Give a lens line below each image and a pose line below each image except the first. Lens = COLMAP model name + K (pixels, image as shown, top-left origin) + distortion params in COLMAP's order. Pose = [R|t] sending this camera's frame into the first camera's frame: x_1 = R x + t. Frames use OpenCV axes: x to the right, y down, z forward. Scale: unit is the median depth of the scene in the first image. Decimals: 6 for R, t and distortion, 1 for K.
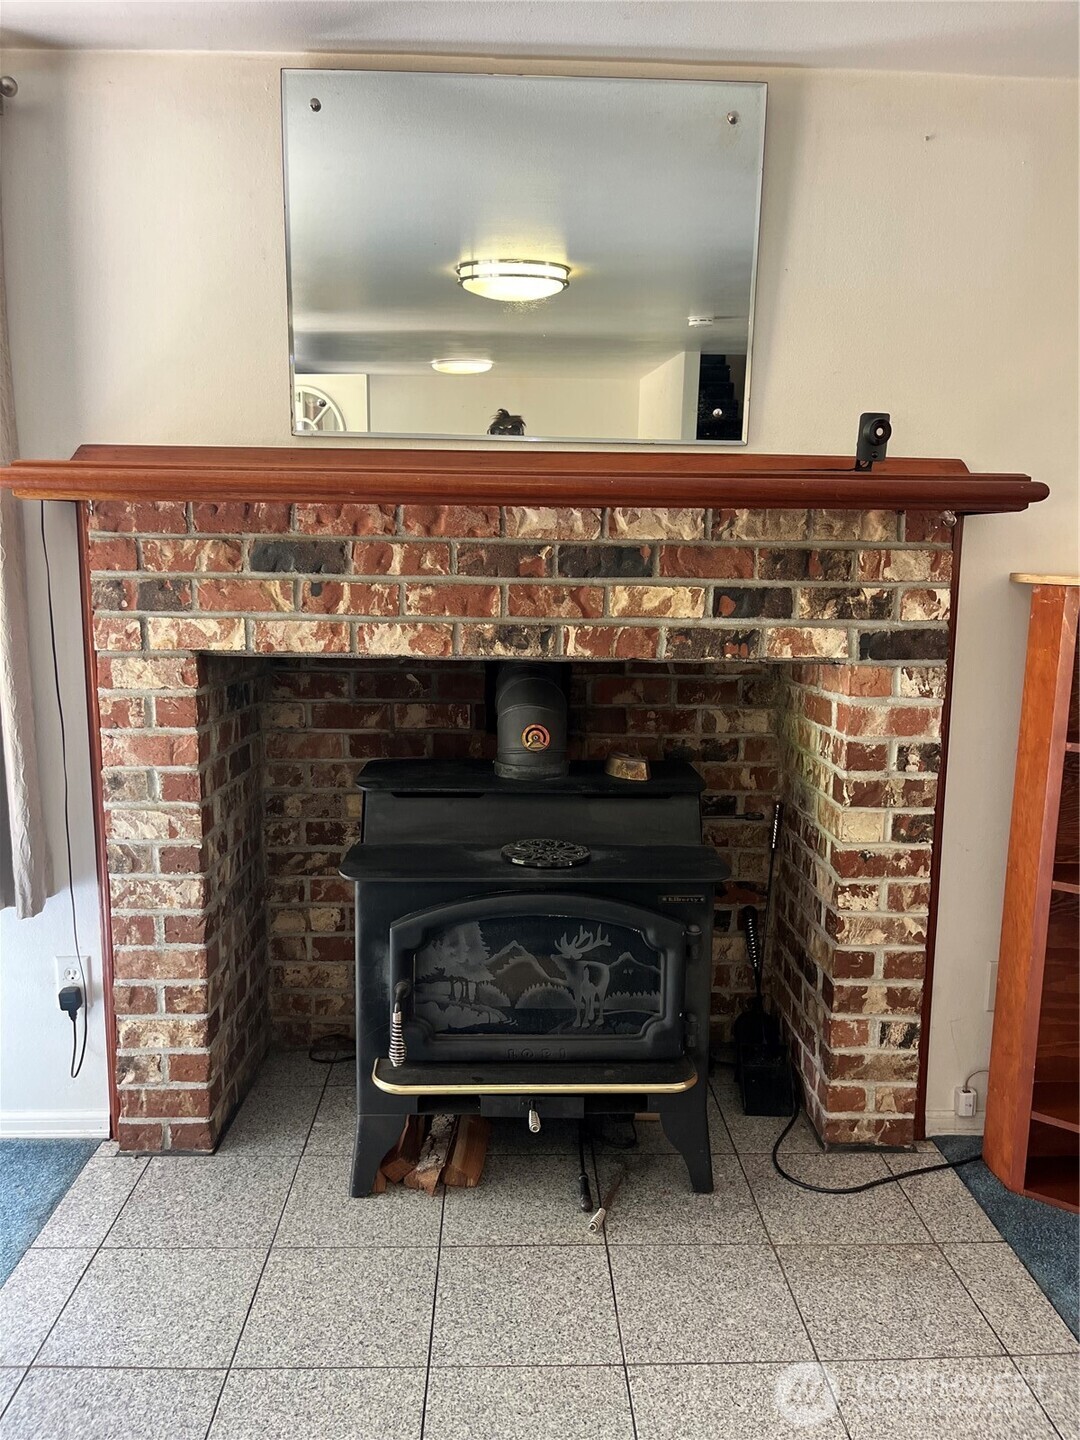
lens RADIAL K [[1113.2, 0, 543.6], [0, 1113.2, 733.6], [0, 0, 1]] dist [0.029652, -0.000998]
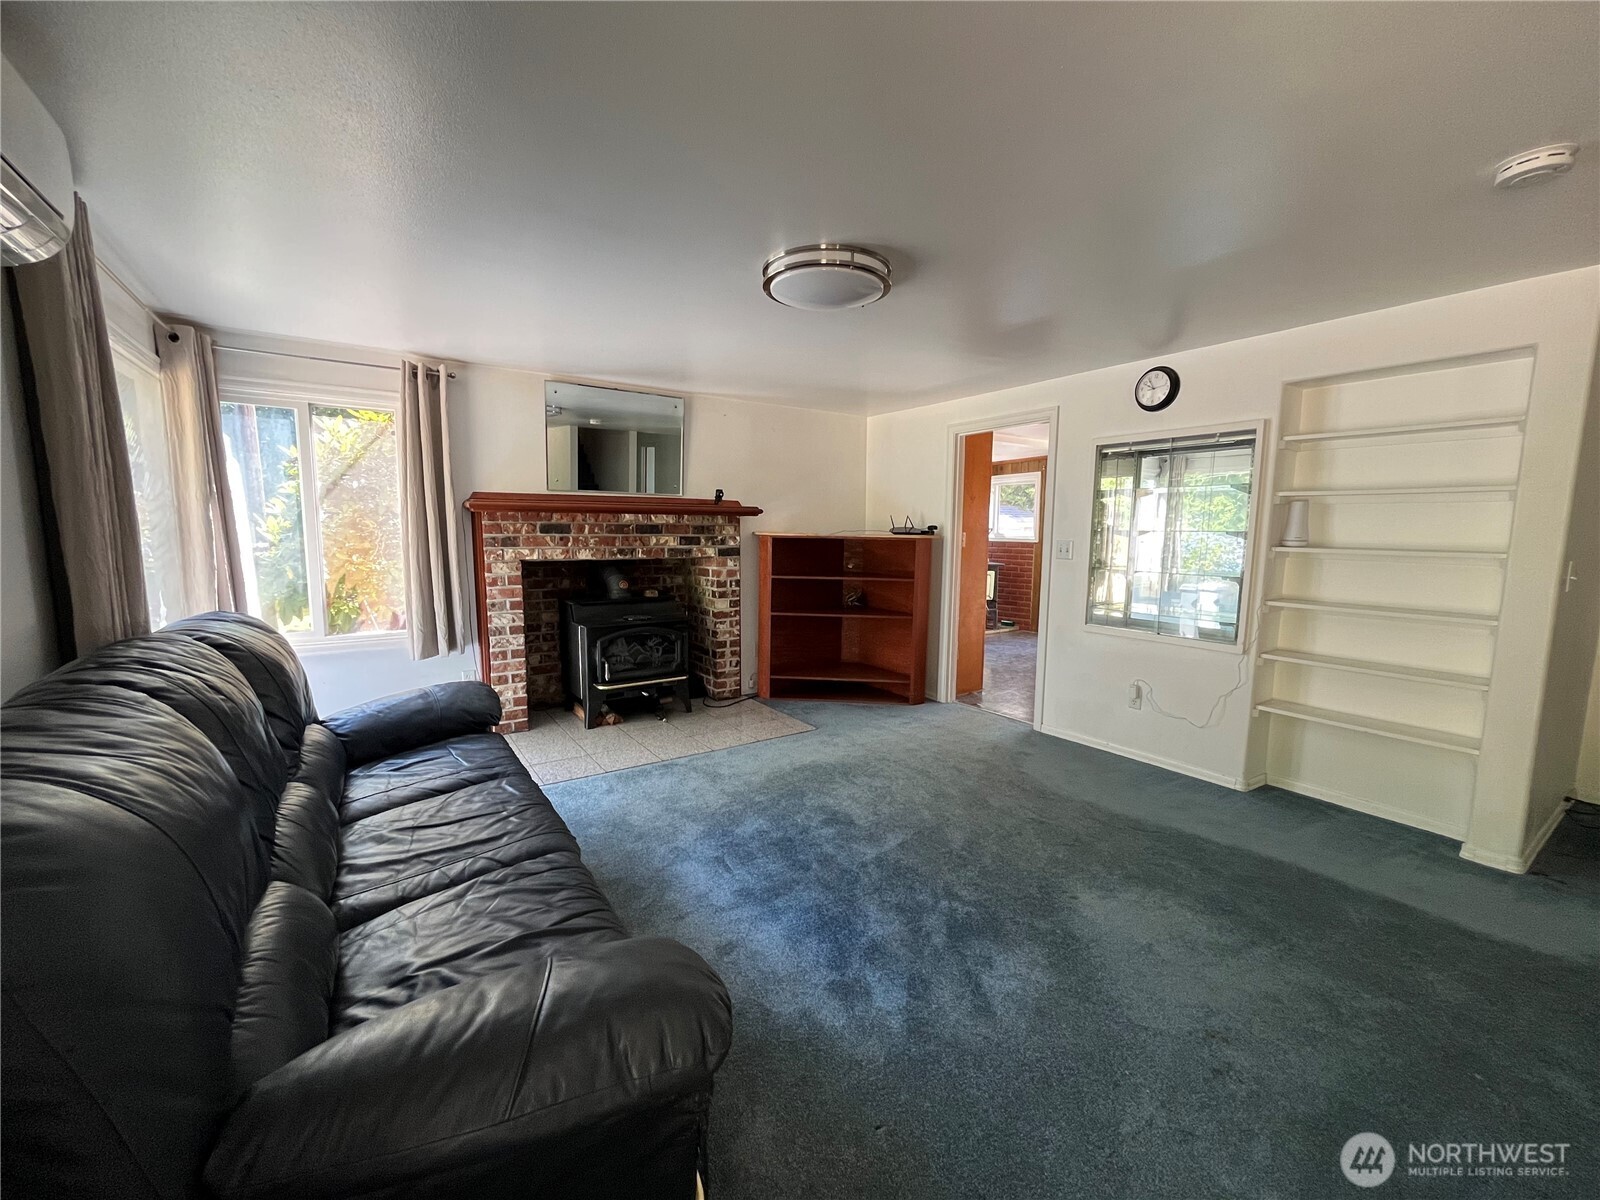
lens RADIAL K [[647.2, 0, 800.2], [0, 647.2, 601.8], [0, 0, 1]] dist [-0.000937, -0.000343]
pose [[0.842375, -0.067446, 0.534654, -0.612701], [0.084922, 0.996355, -0.008110, 0.117372], [-0.532158, 0.052236, 0.845032, -0.879566]]
